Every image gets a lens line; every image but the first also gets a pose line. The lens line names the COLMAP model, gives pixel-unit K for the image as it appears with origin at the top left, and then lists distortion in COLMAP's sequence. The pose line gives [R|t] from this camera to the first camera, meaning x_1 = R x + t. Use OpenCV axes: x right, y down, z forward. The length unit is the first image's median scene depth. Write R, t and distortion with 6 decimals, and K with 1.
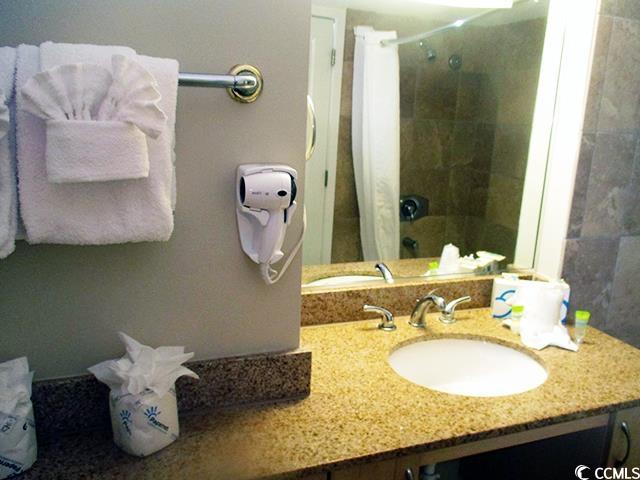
lens RADIAL K [[535.1, 0, 320.0], [0, 535.1, 240.0], [0, 0, 1]] dist [-0.020034, 0.007857]
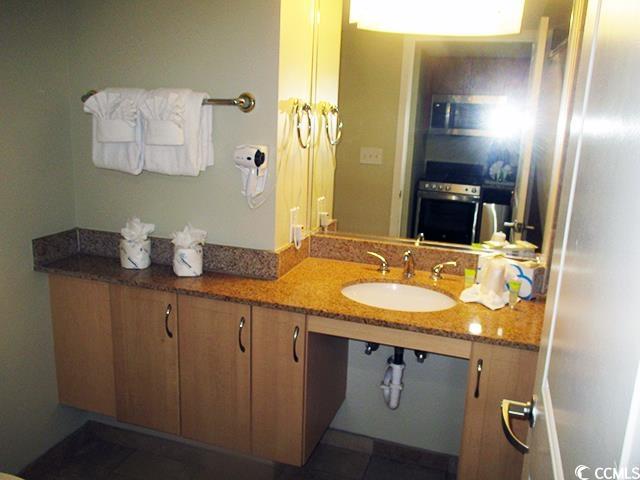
lens RADIAL K [[535.1, 0, 320.0], [0, 535.1, 240.0], [0, 0, 1]] dist [-0.020034, 0.007857]
pose [[0.771802, 0.131842, -0.622044, 1.095369], [-0.151701, 0.988199, 0.021226, 0.100369], [0.617501, 0.077982, 0.782694, -0.262244]]
